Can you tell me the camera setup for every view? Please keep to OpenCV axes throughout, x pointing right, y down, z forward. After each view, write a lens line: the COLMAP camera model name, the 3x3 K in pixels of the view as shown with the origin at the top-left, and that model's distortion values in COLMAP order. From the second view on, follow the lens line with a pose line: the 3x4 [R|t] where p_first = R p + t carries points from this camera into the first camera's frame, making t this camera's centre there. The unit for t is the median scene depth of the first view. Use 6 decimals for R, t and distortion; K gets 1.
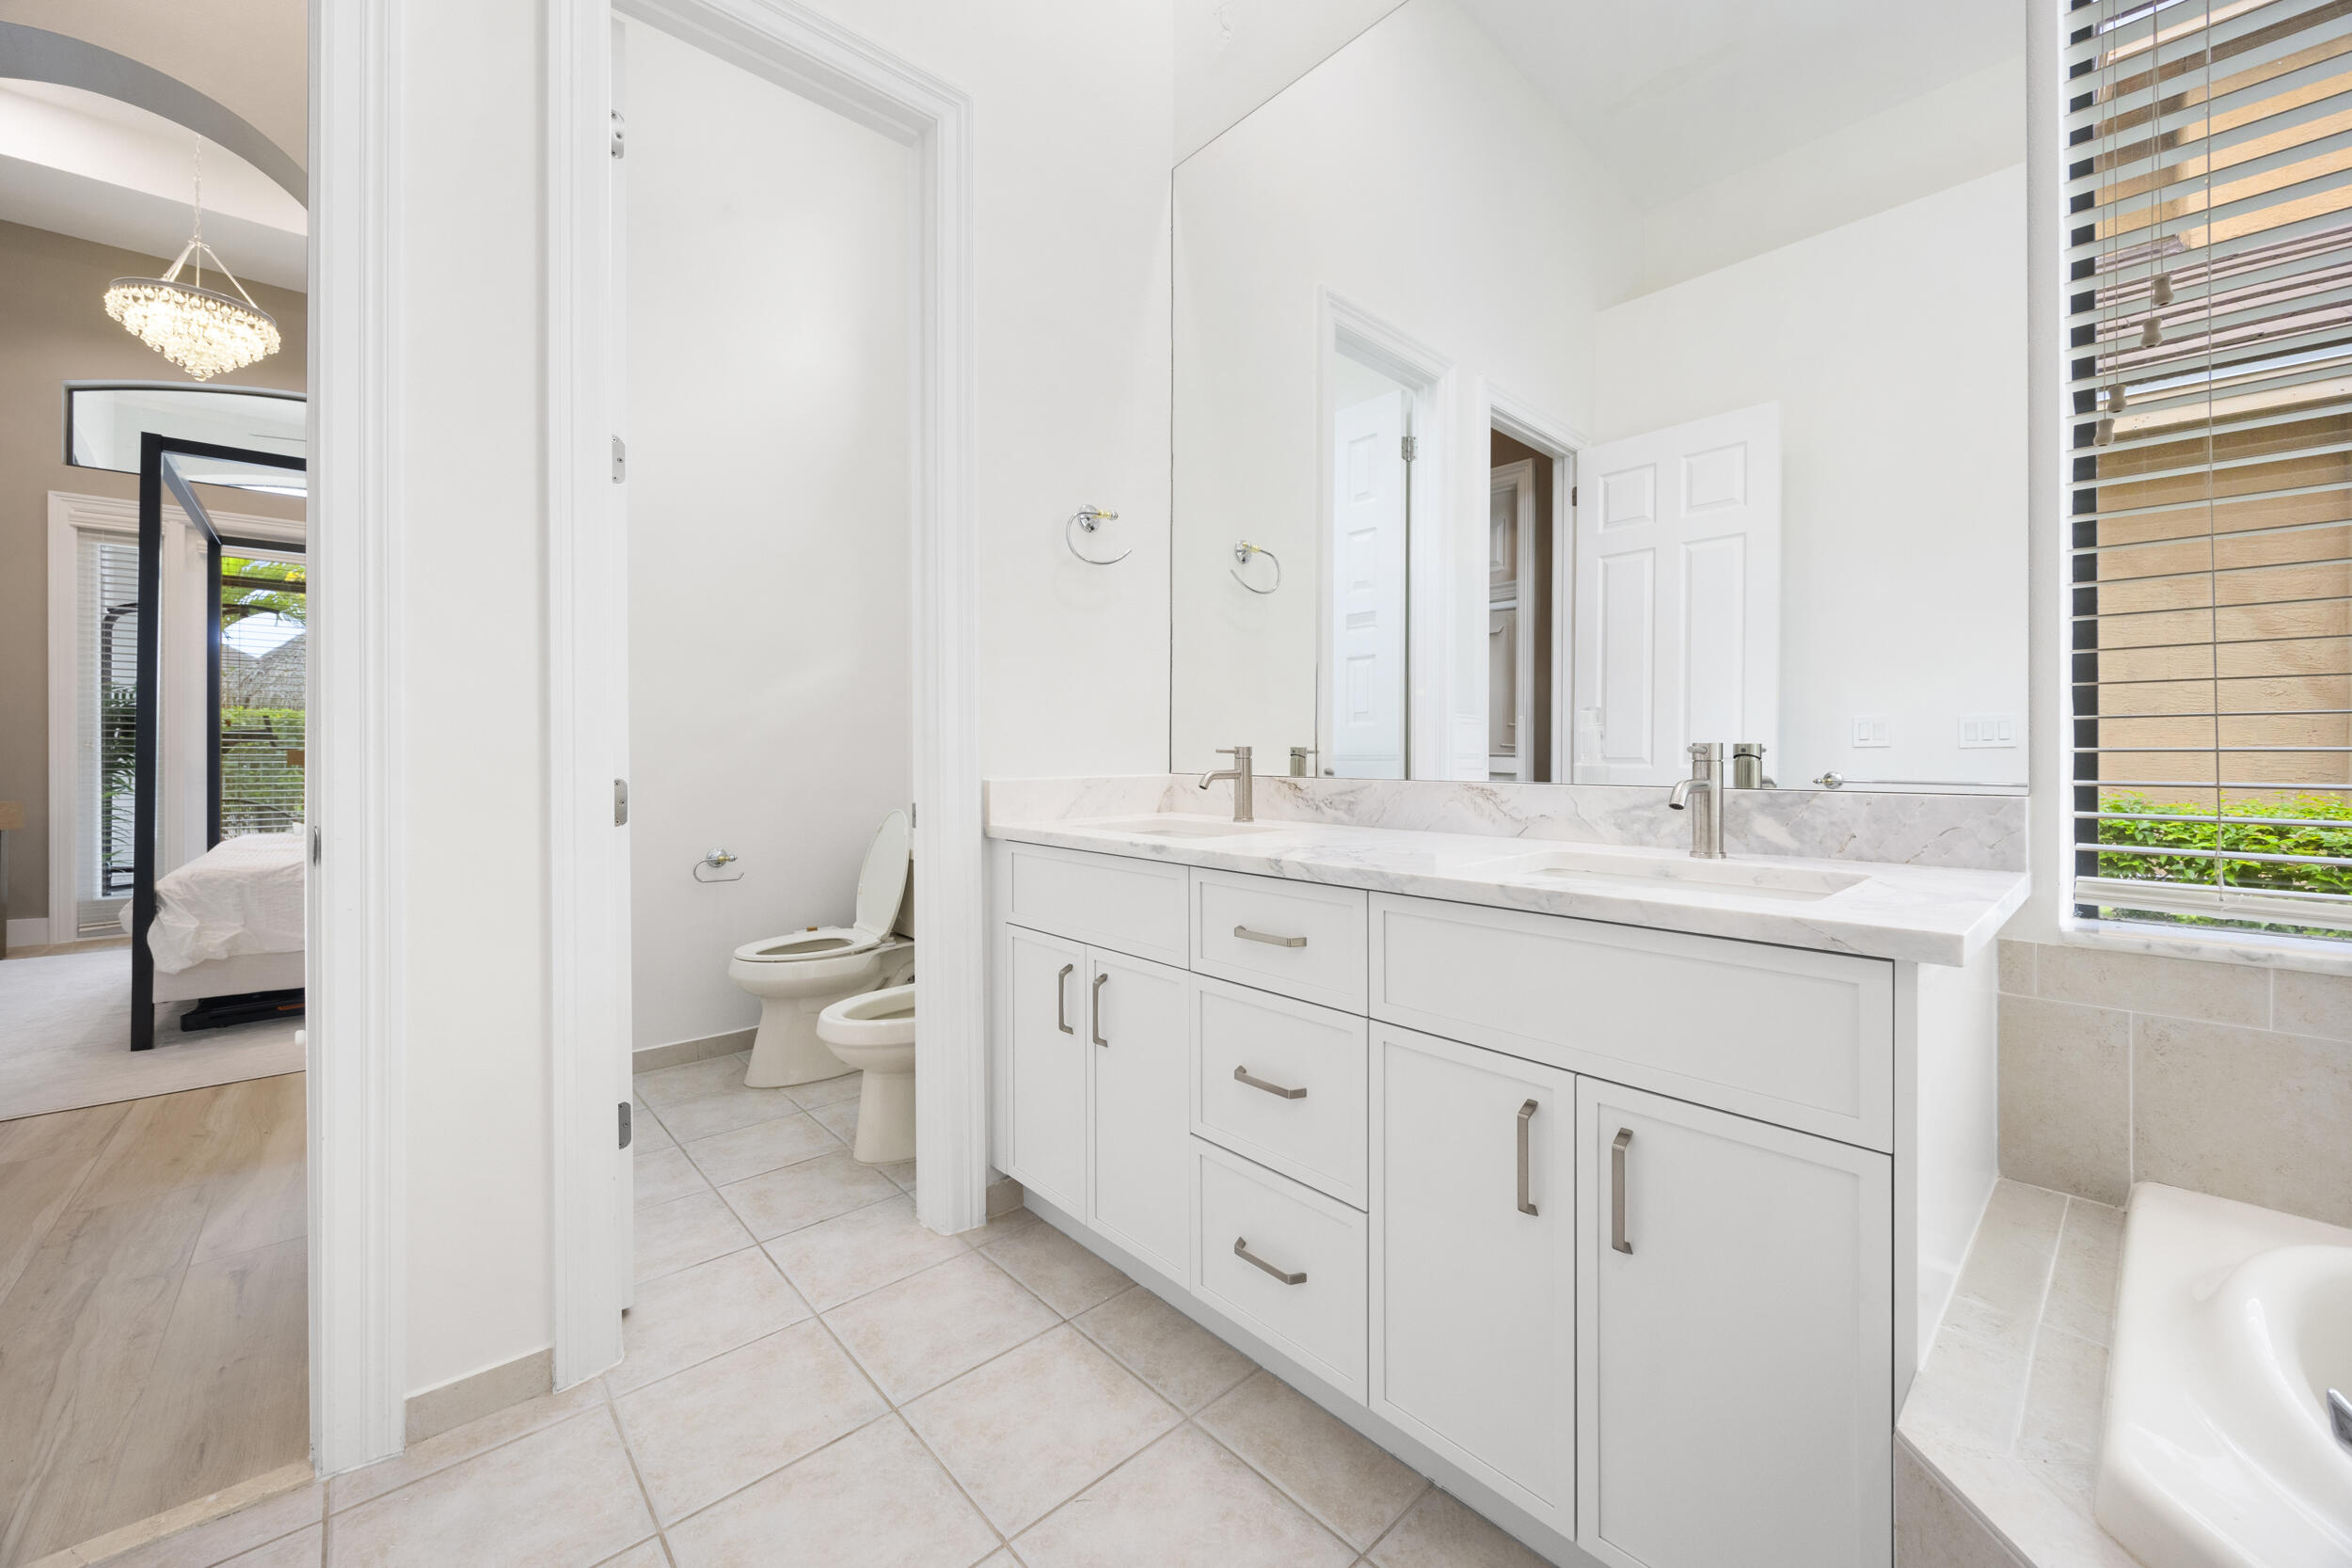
lens RADIAL K [[904.2, 0, 1174.2], [0, 904.2, 749.4], [0, 0, 1]] dist [-0.000210, -0.000114]
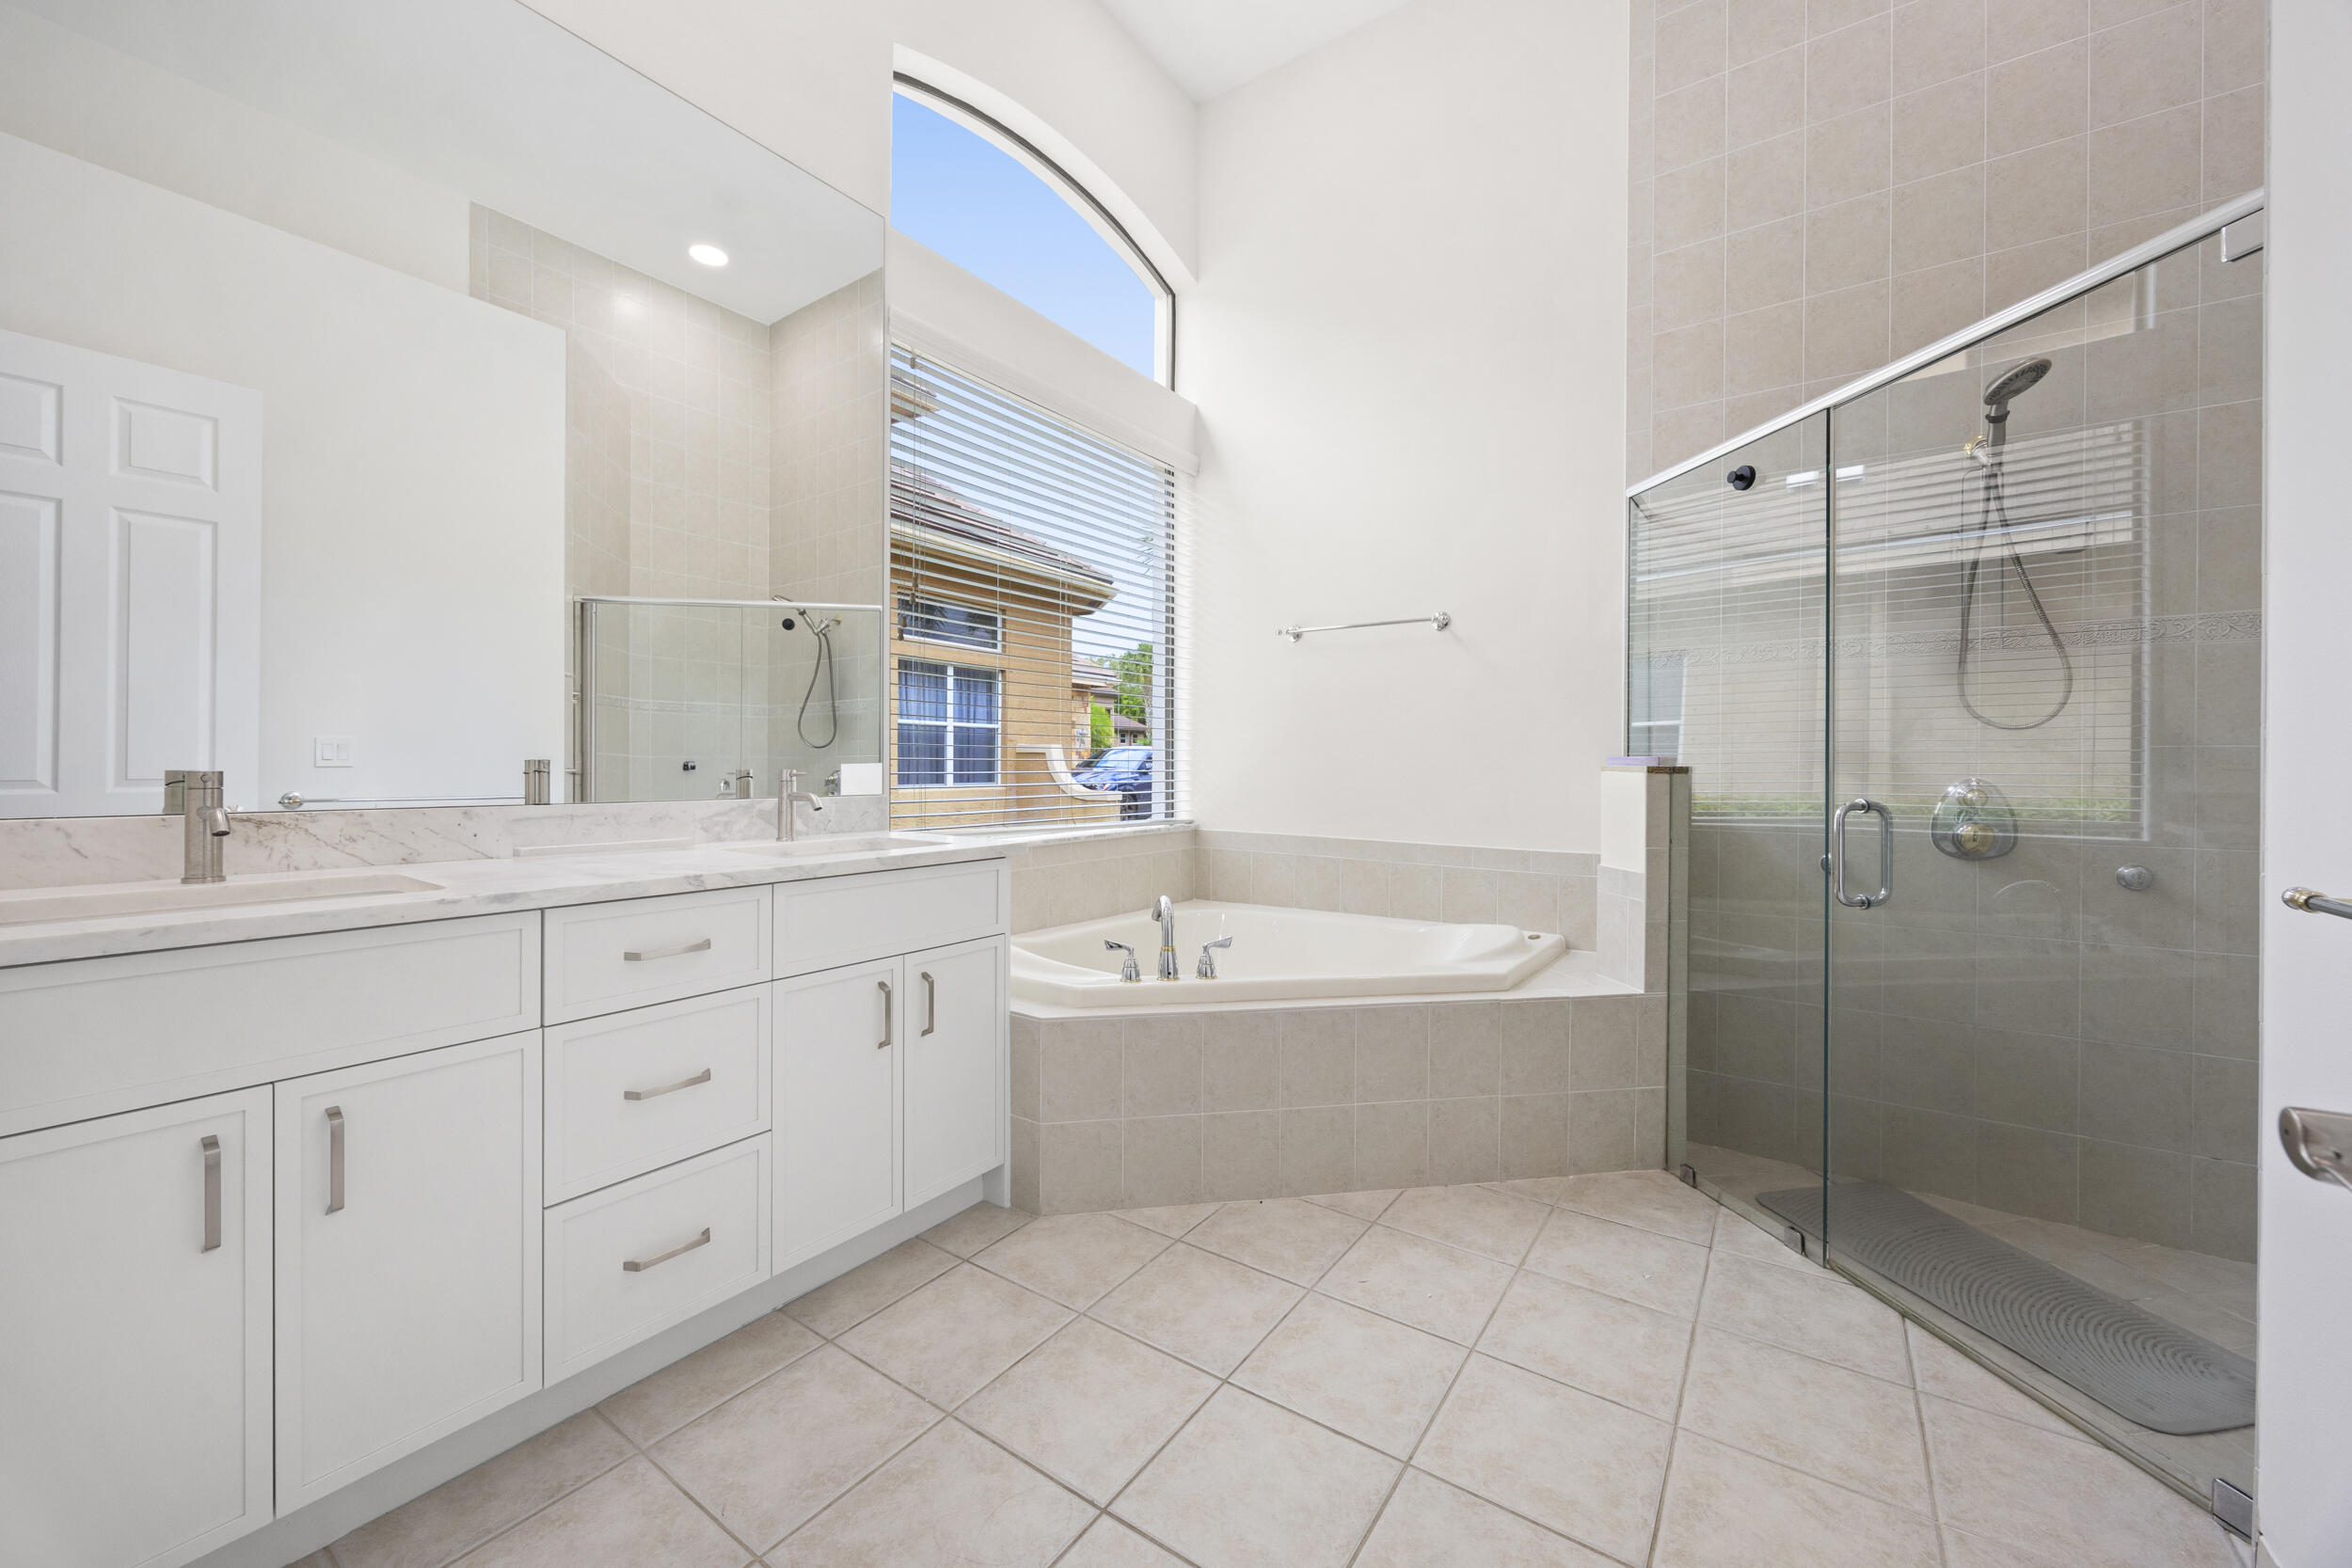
lens RADIAL K [[899.4, 0, 1184.2], [0, 899.4, 770.7], [0, 0, 1]] dist [-0.000746, -0.000489]
pose [[-0.226491, -0.003544, 0.974007, -1.044304], [-0.004648, 0.999986, 0.002557, -0.012038], [-0.974002, -0.003948, -0.226504, 0.626031]]
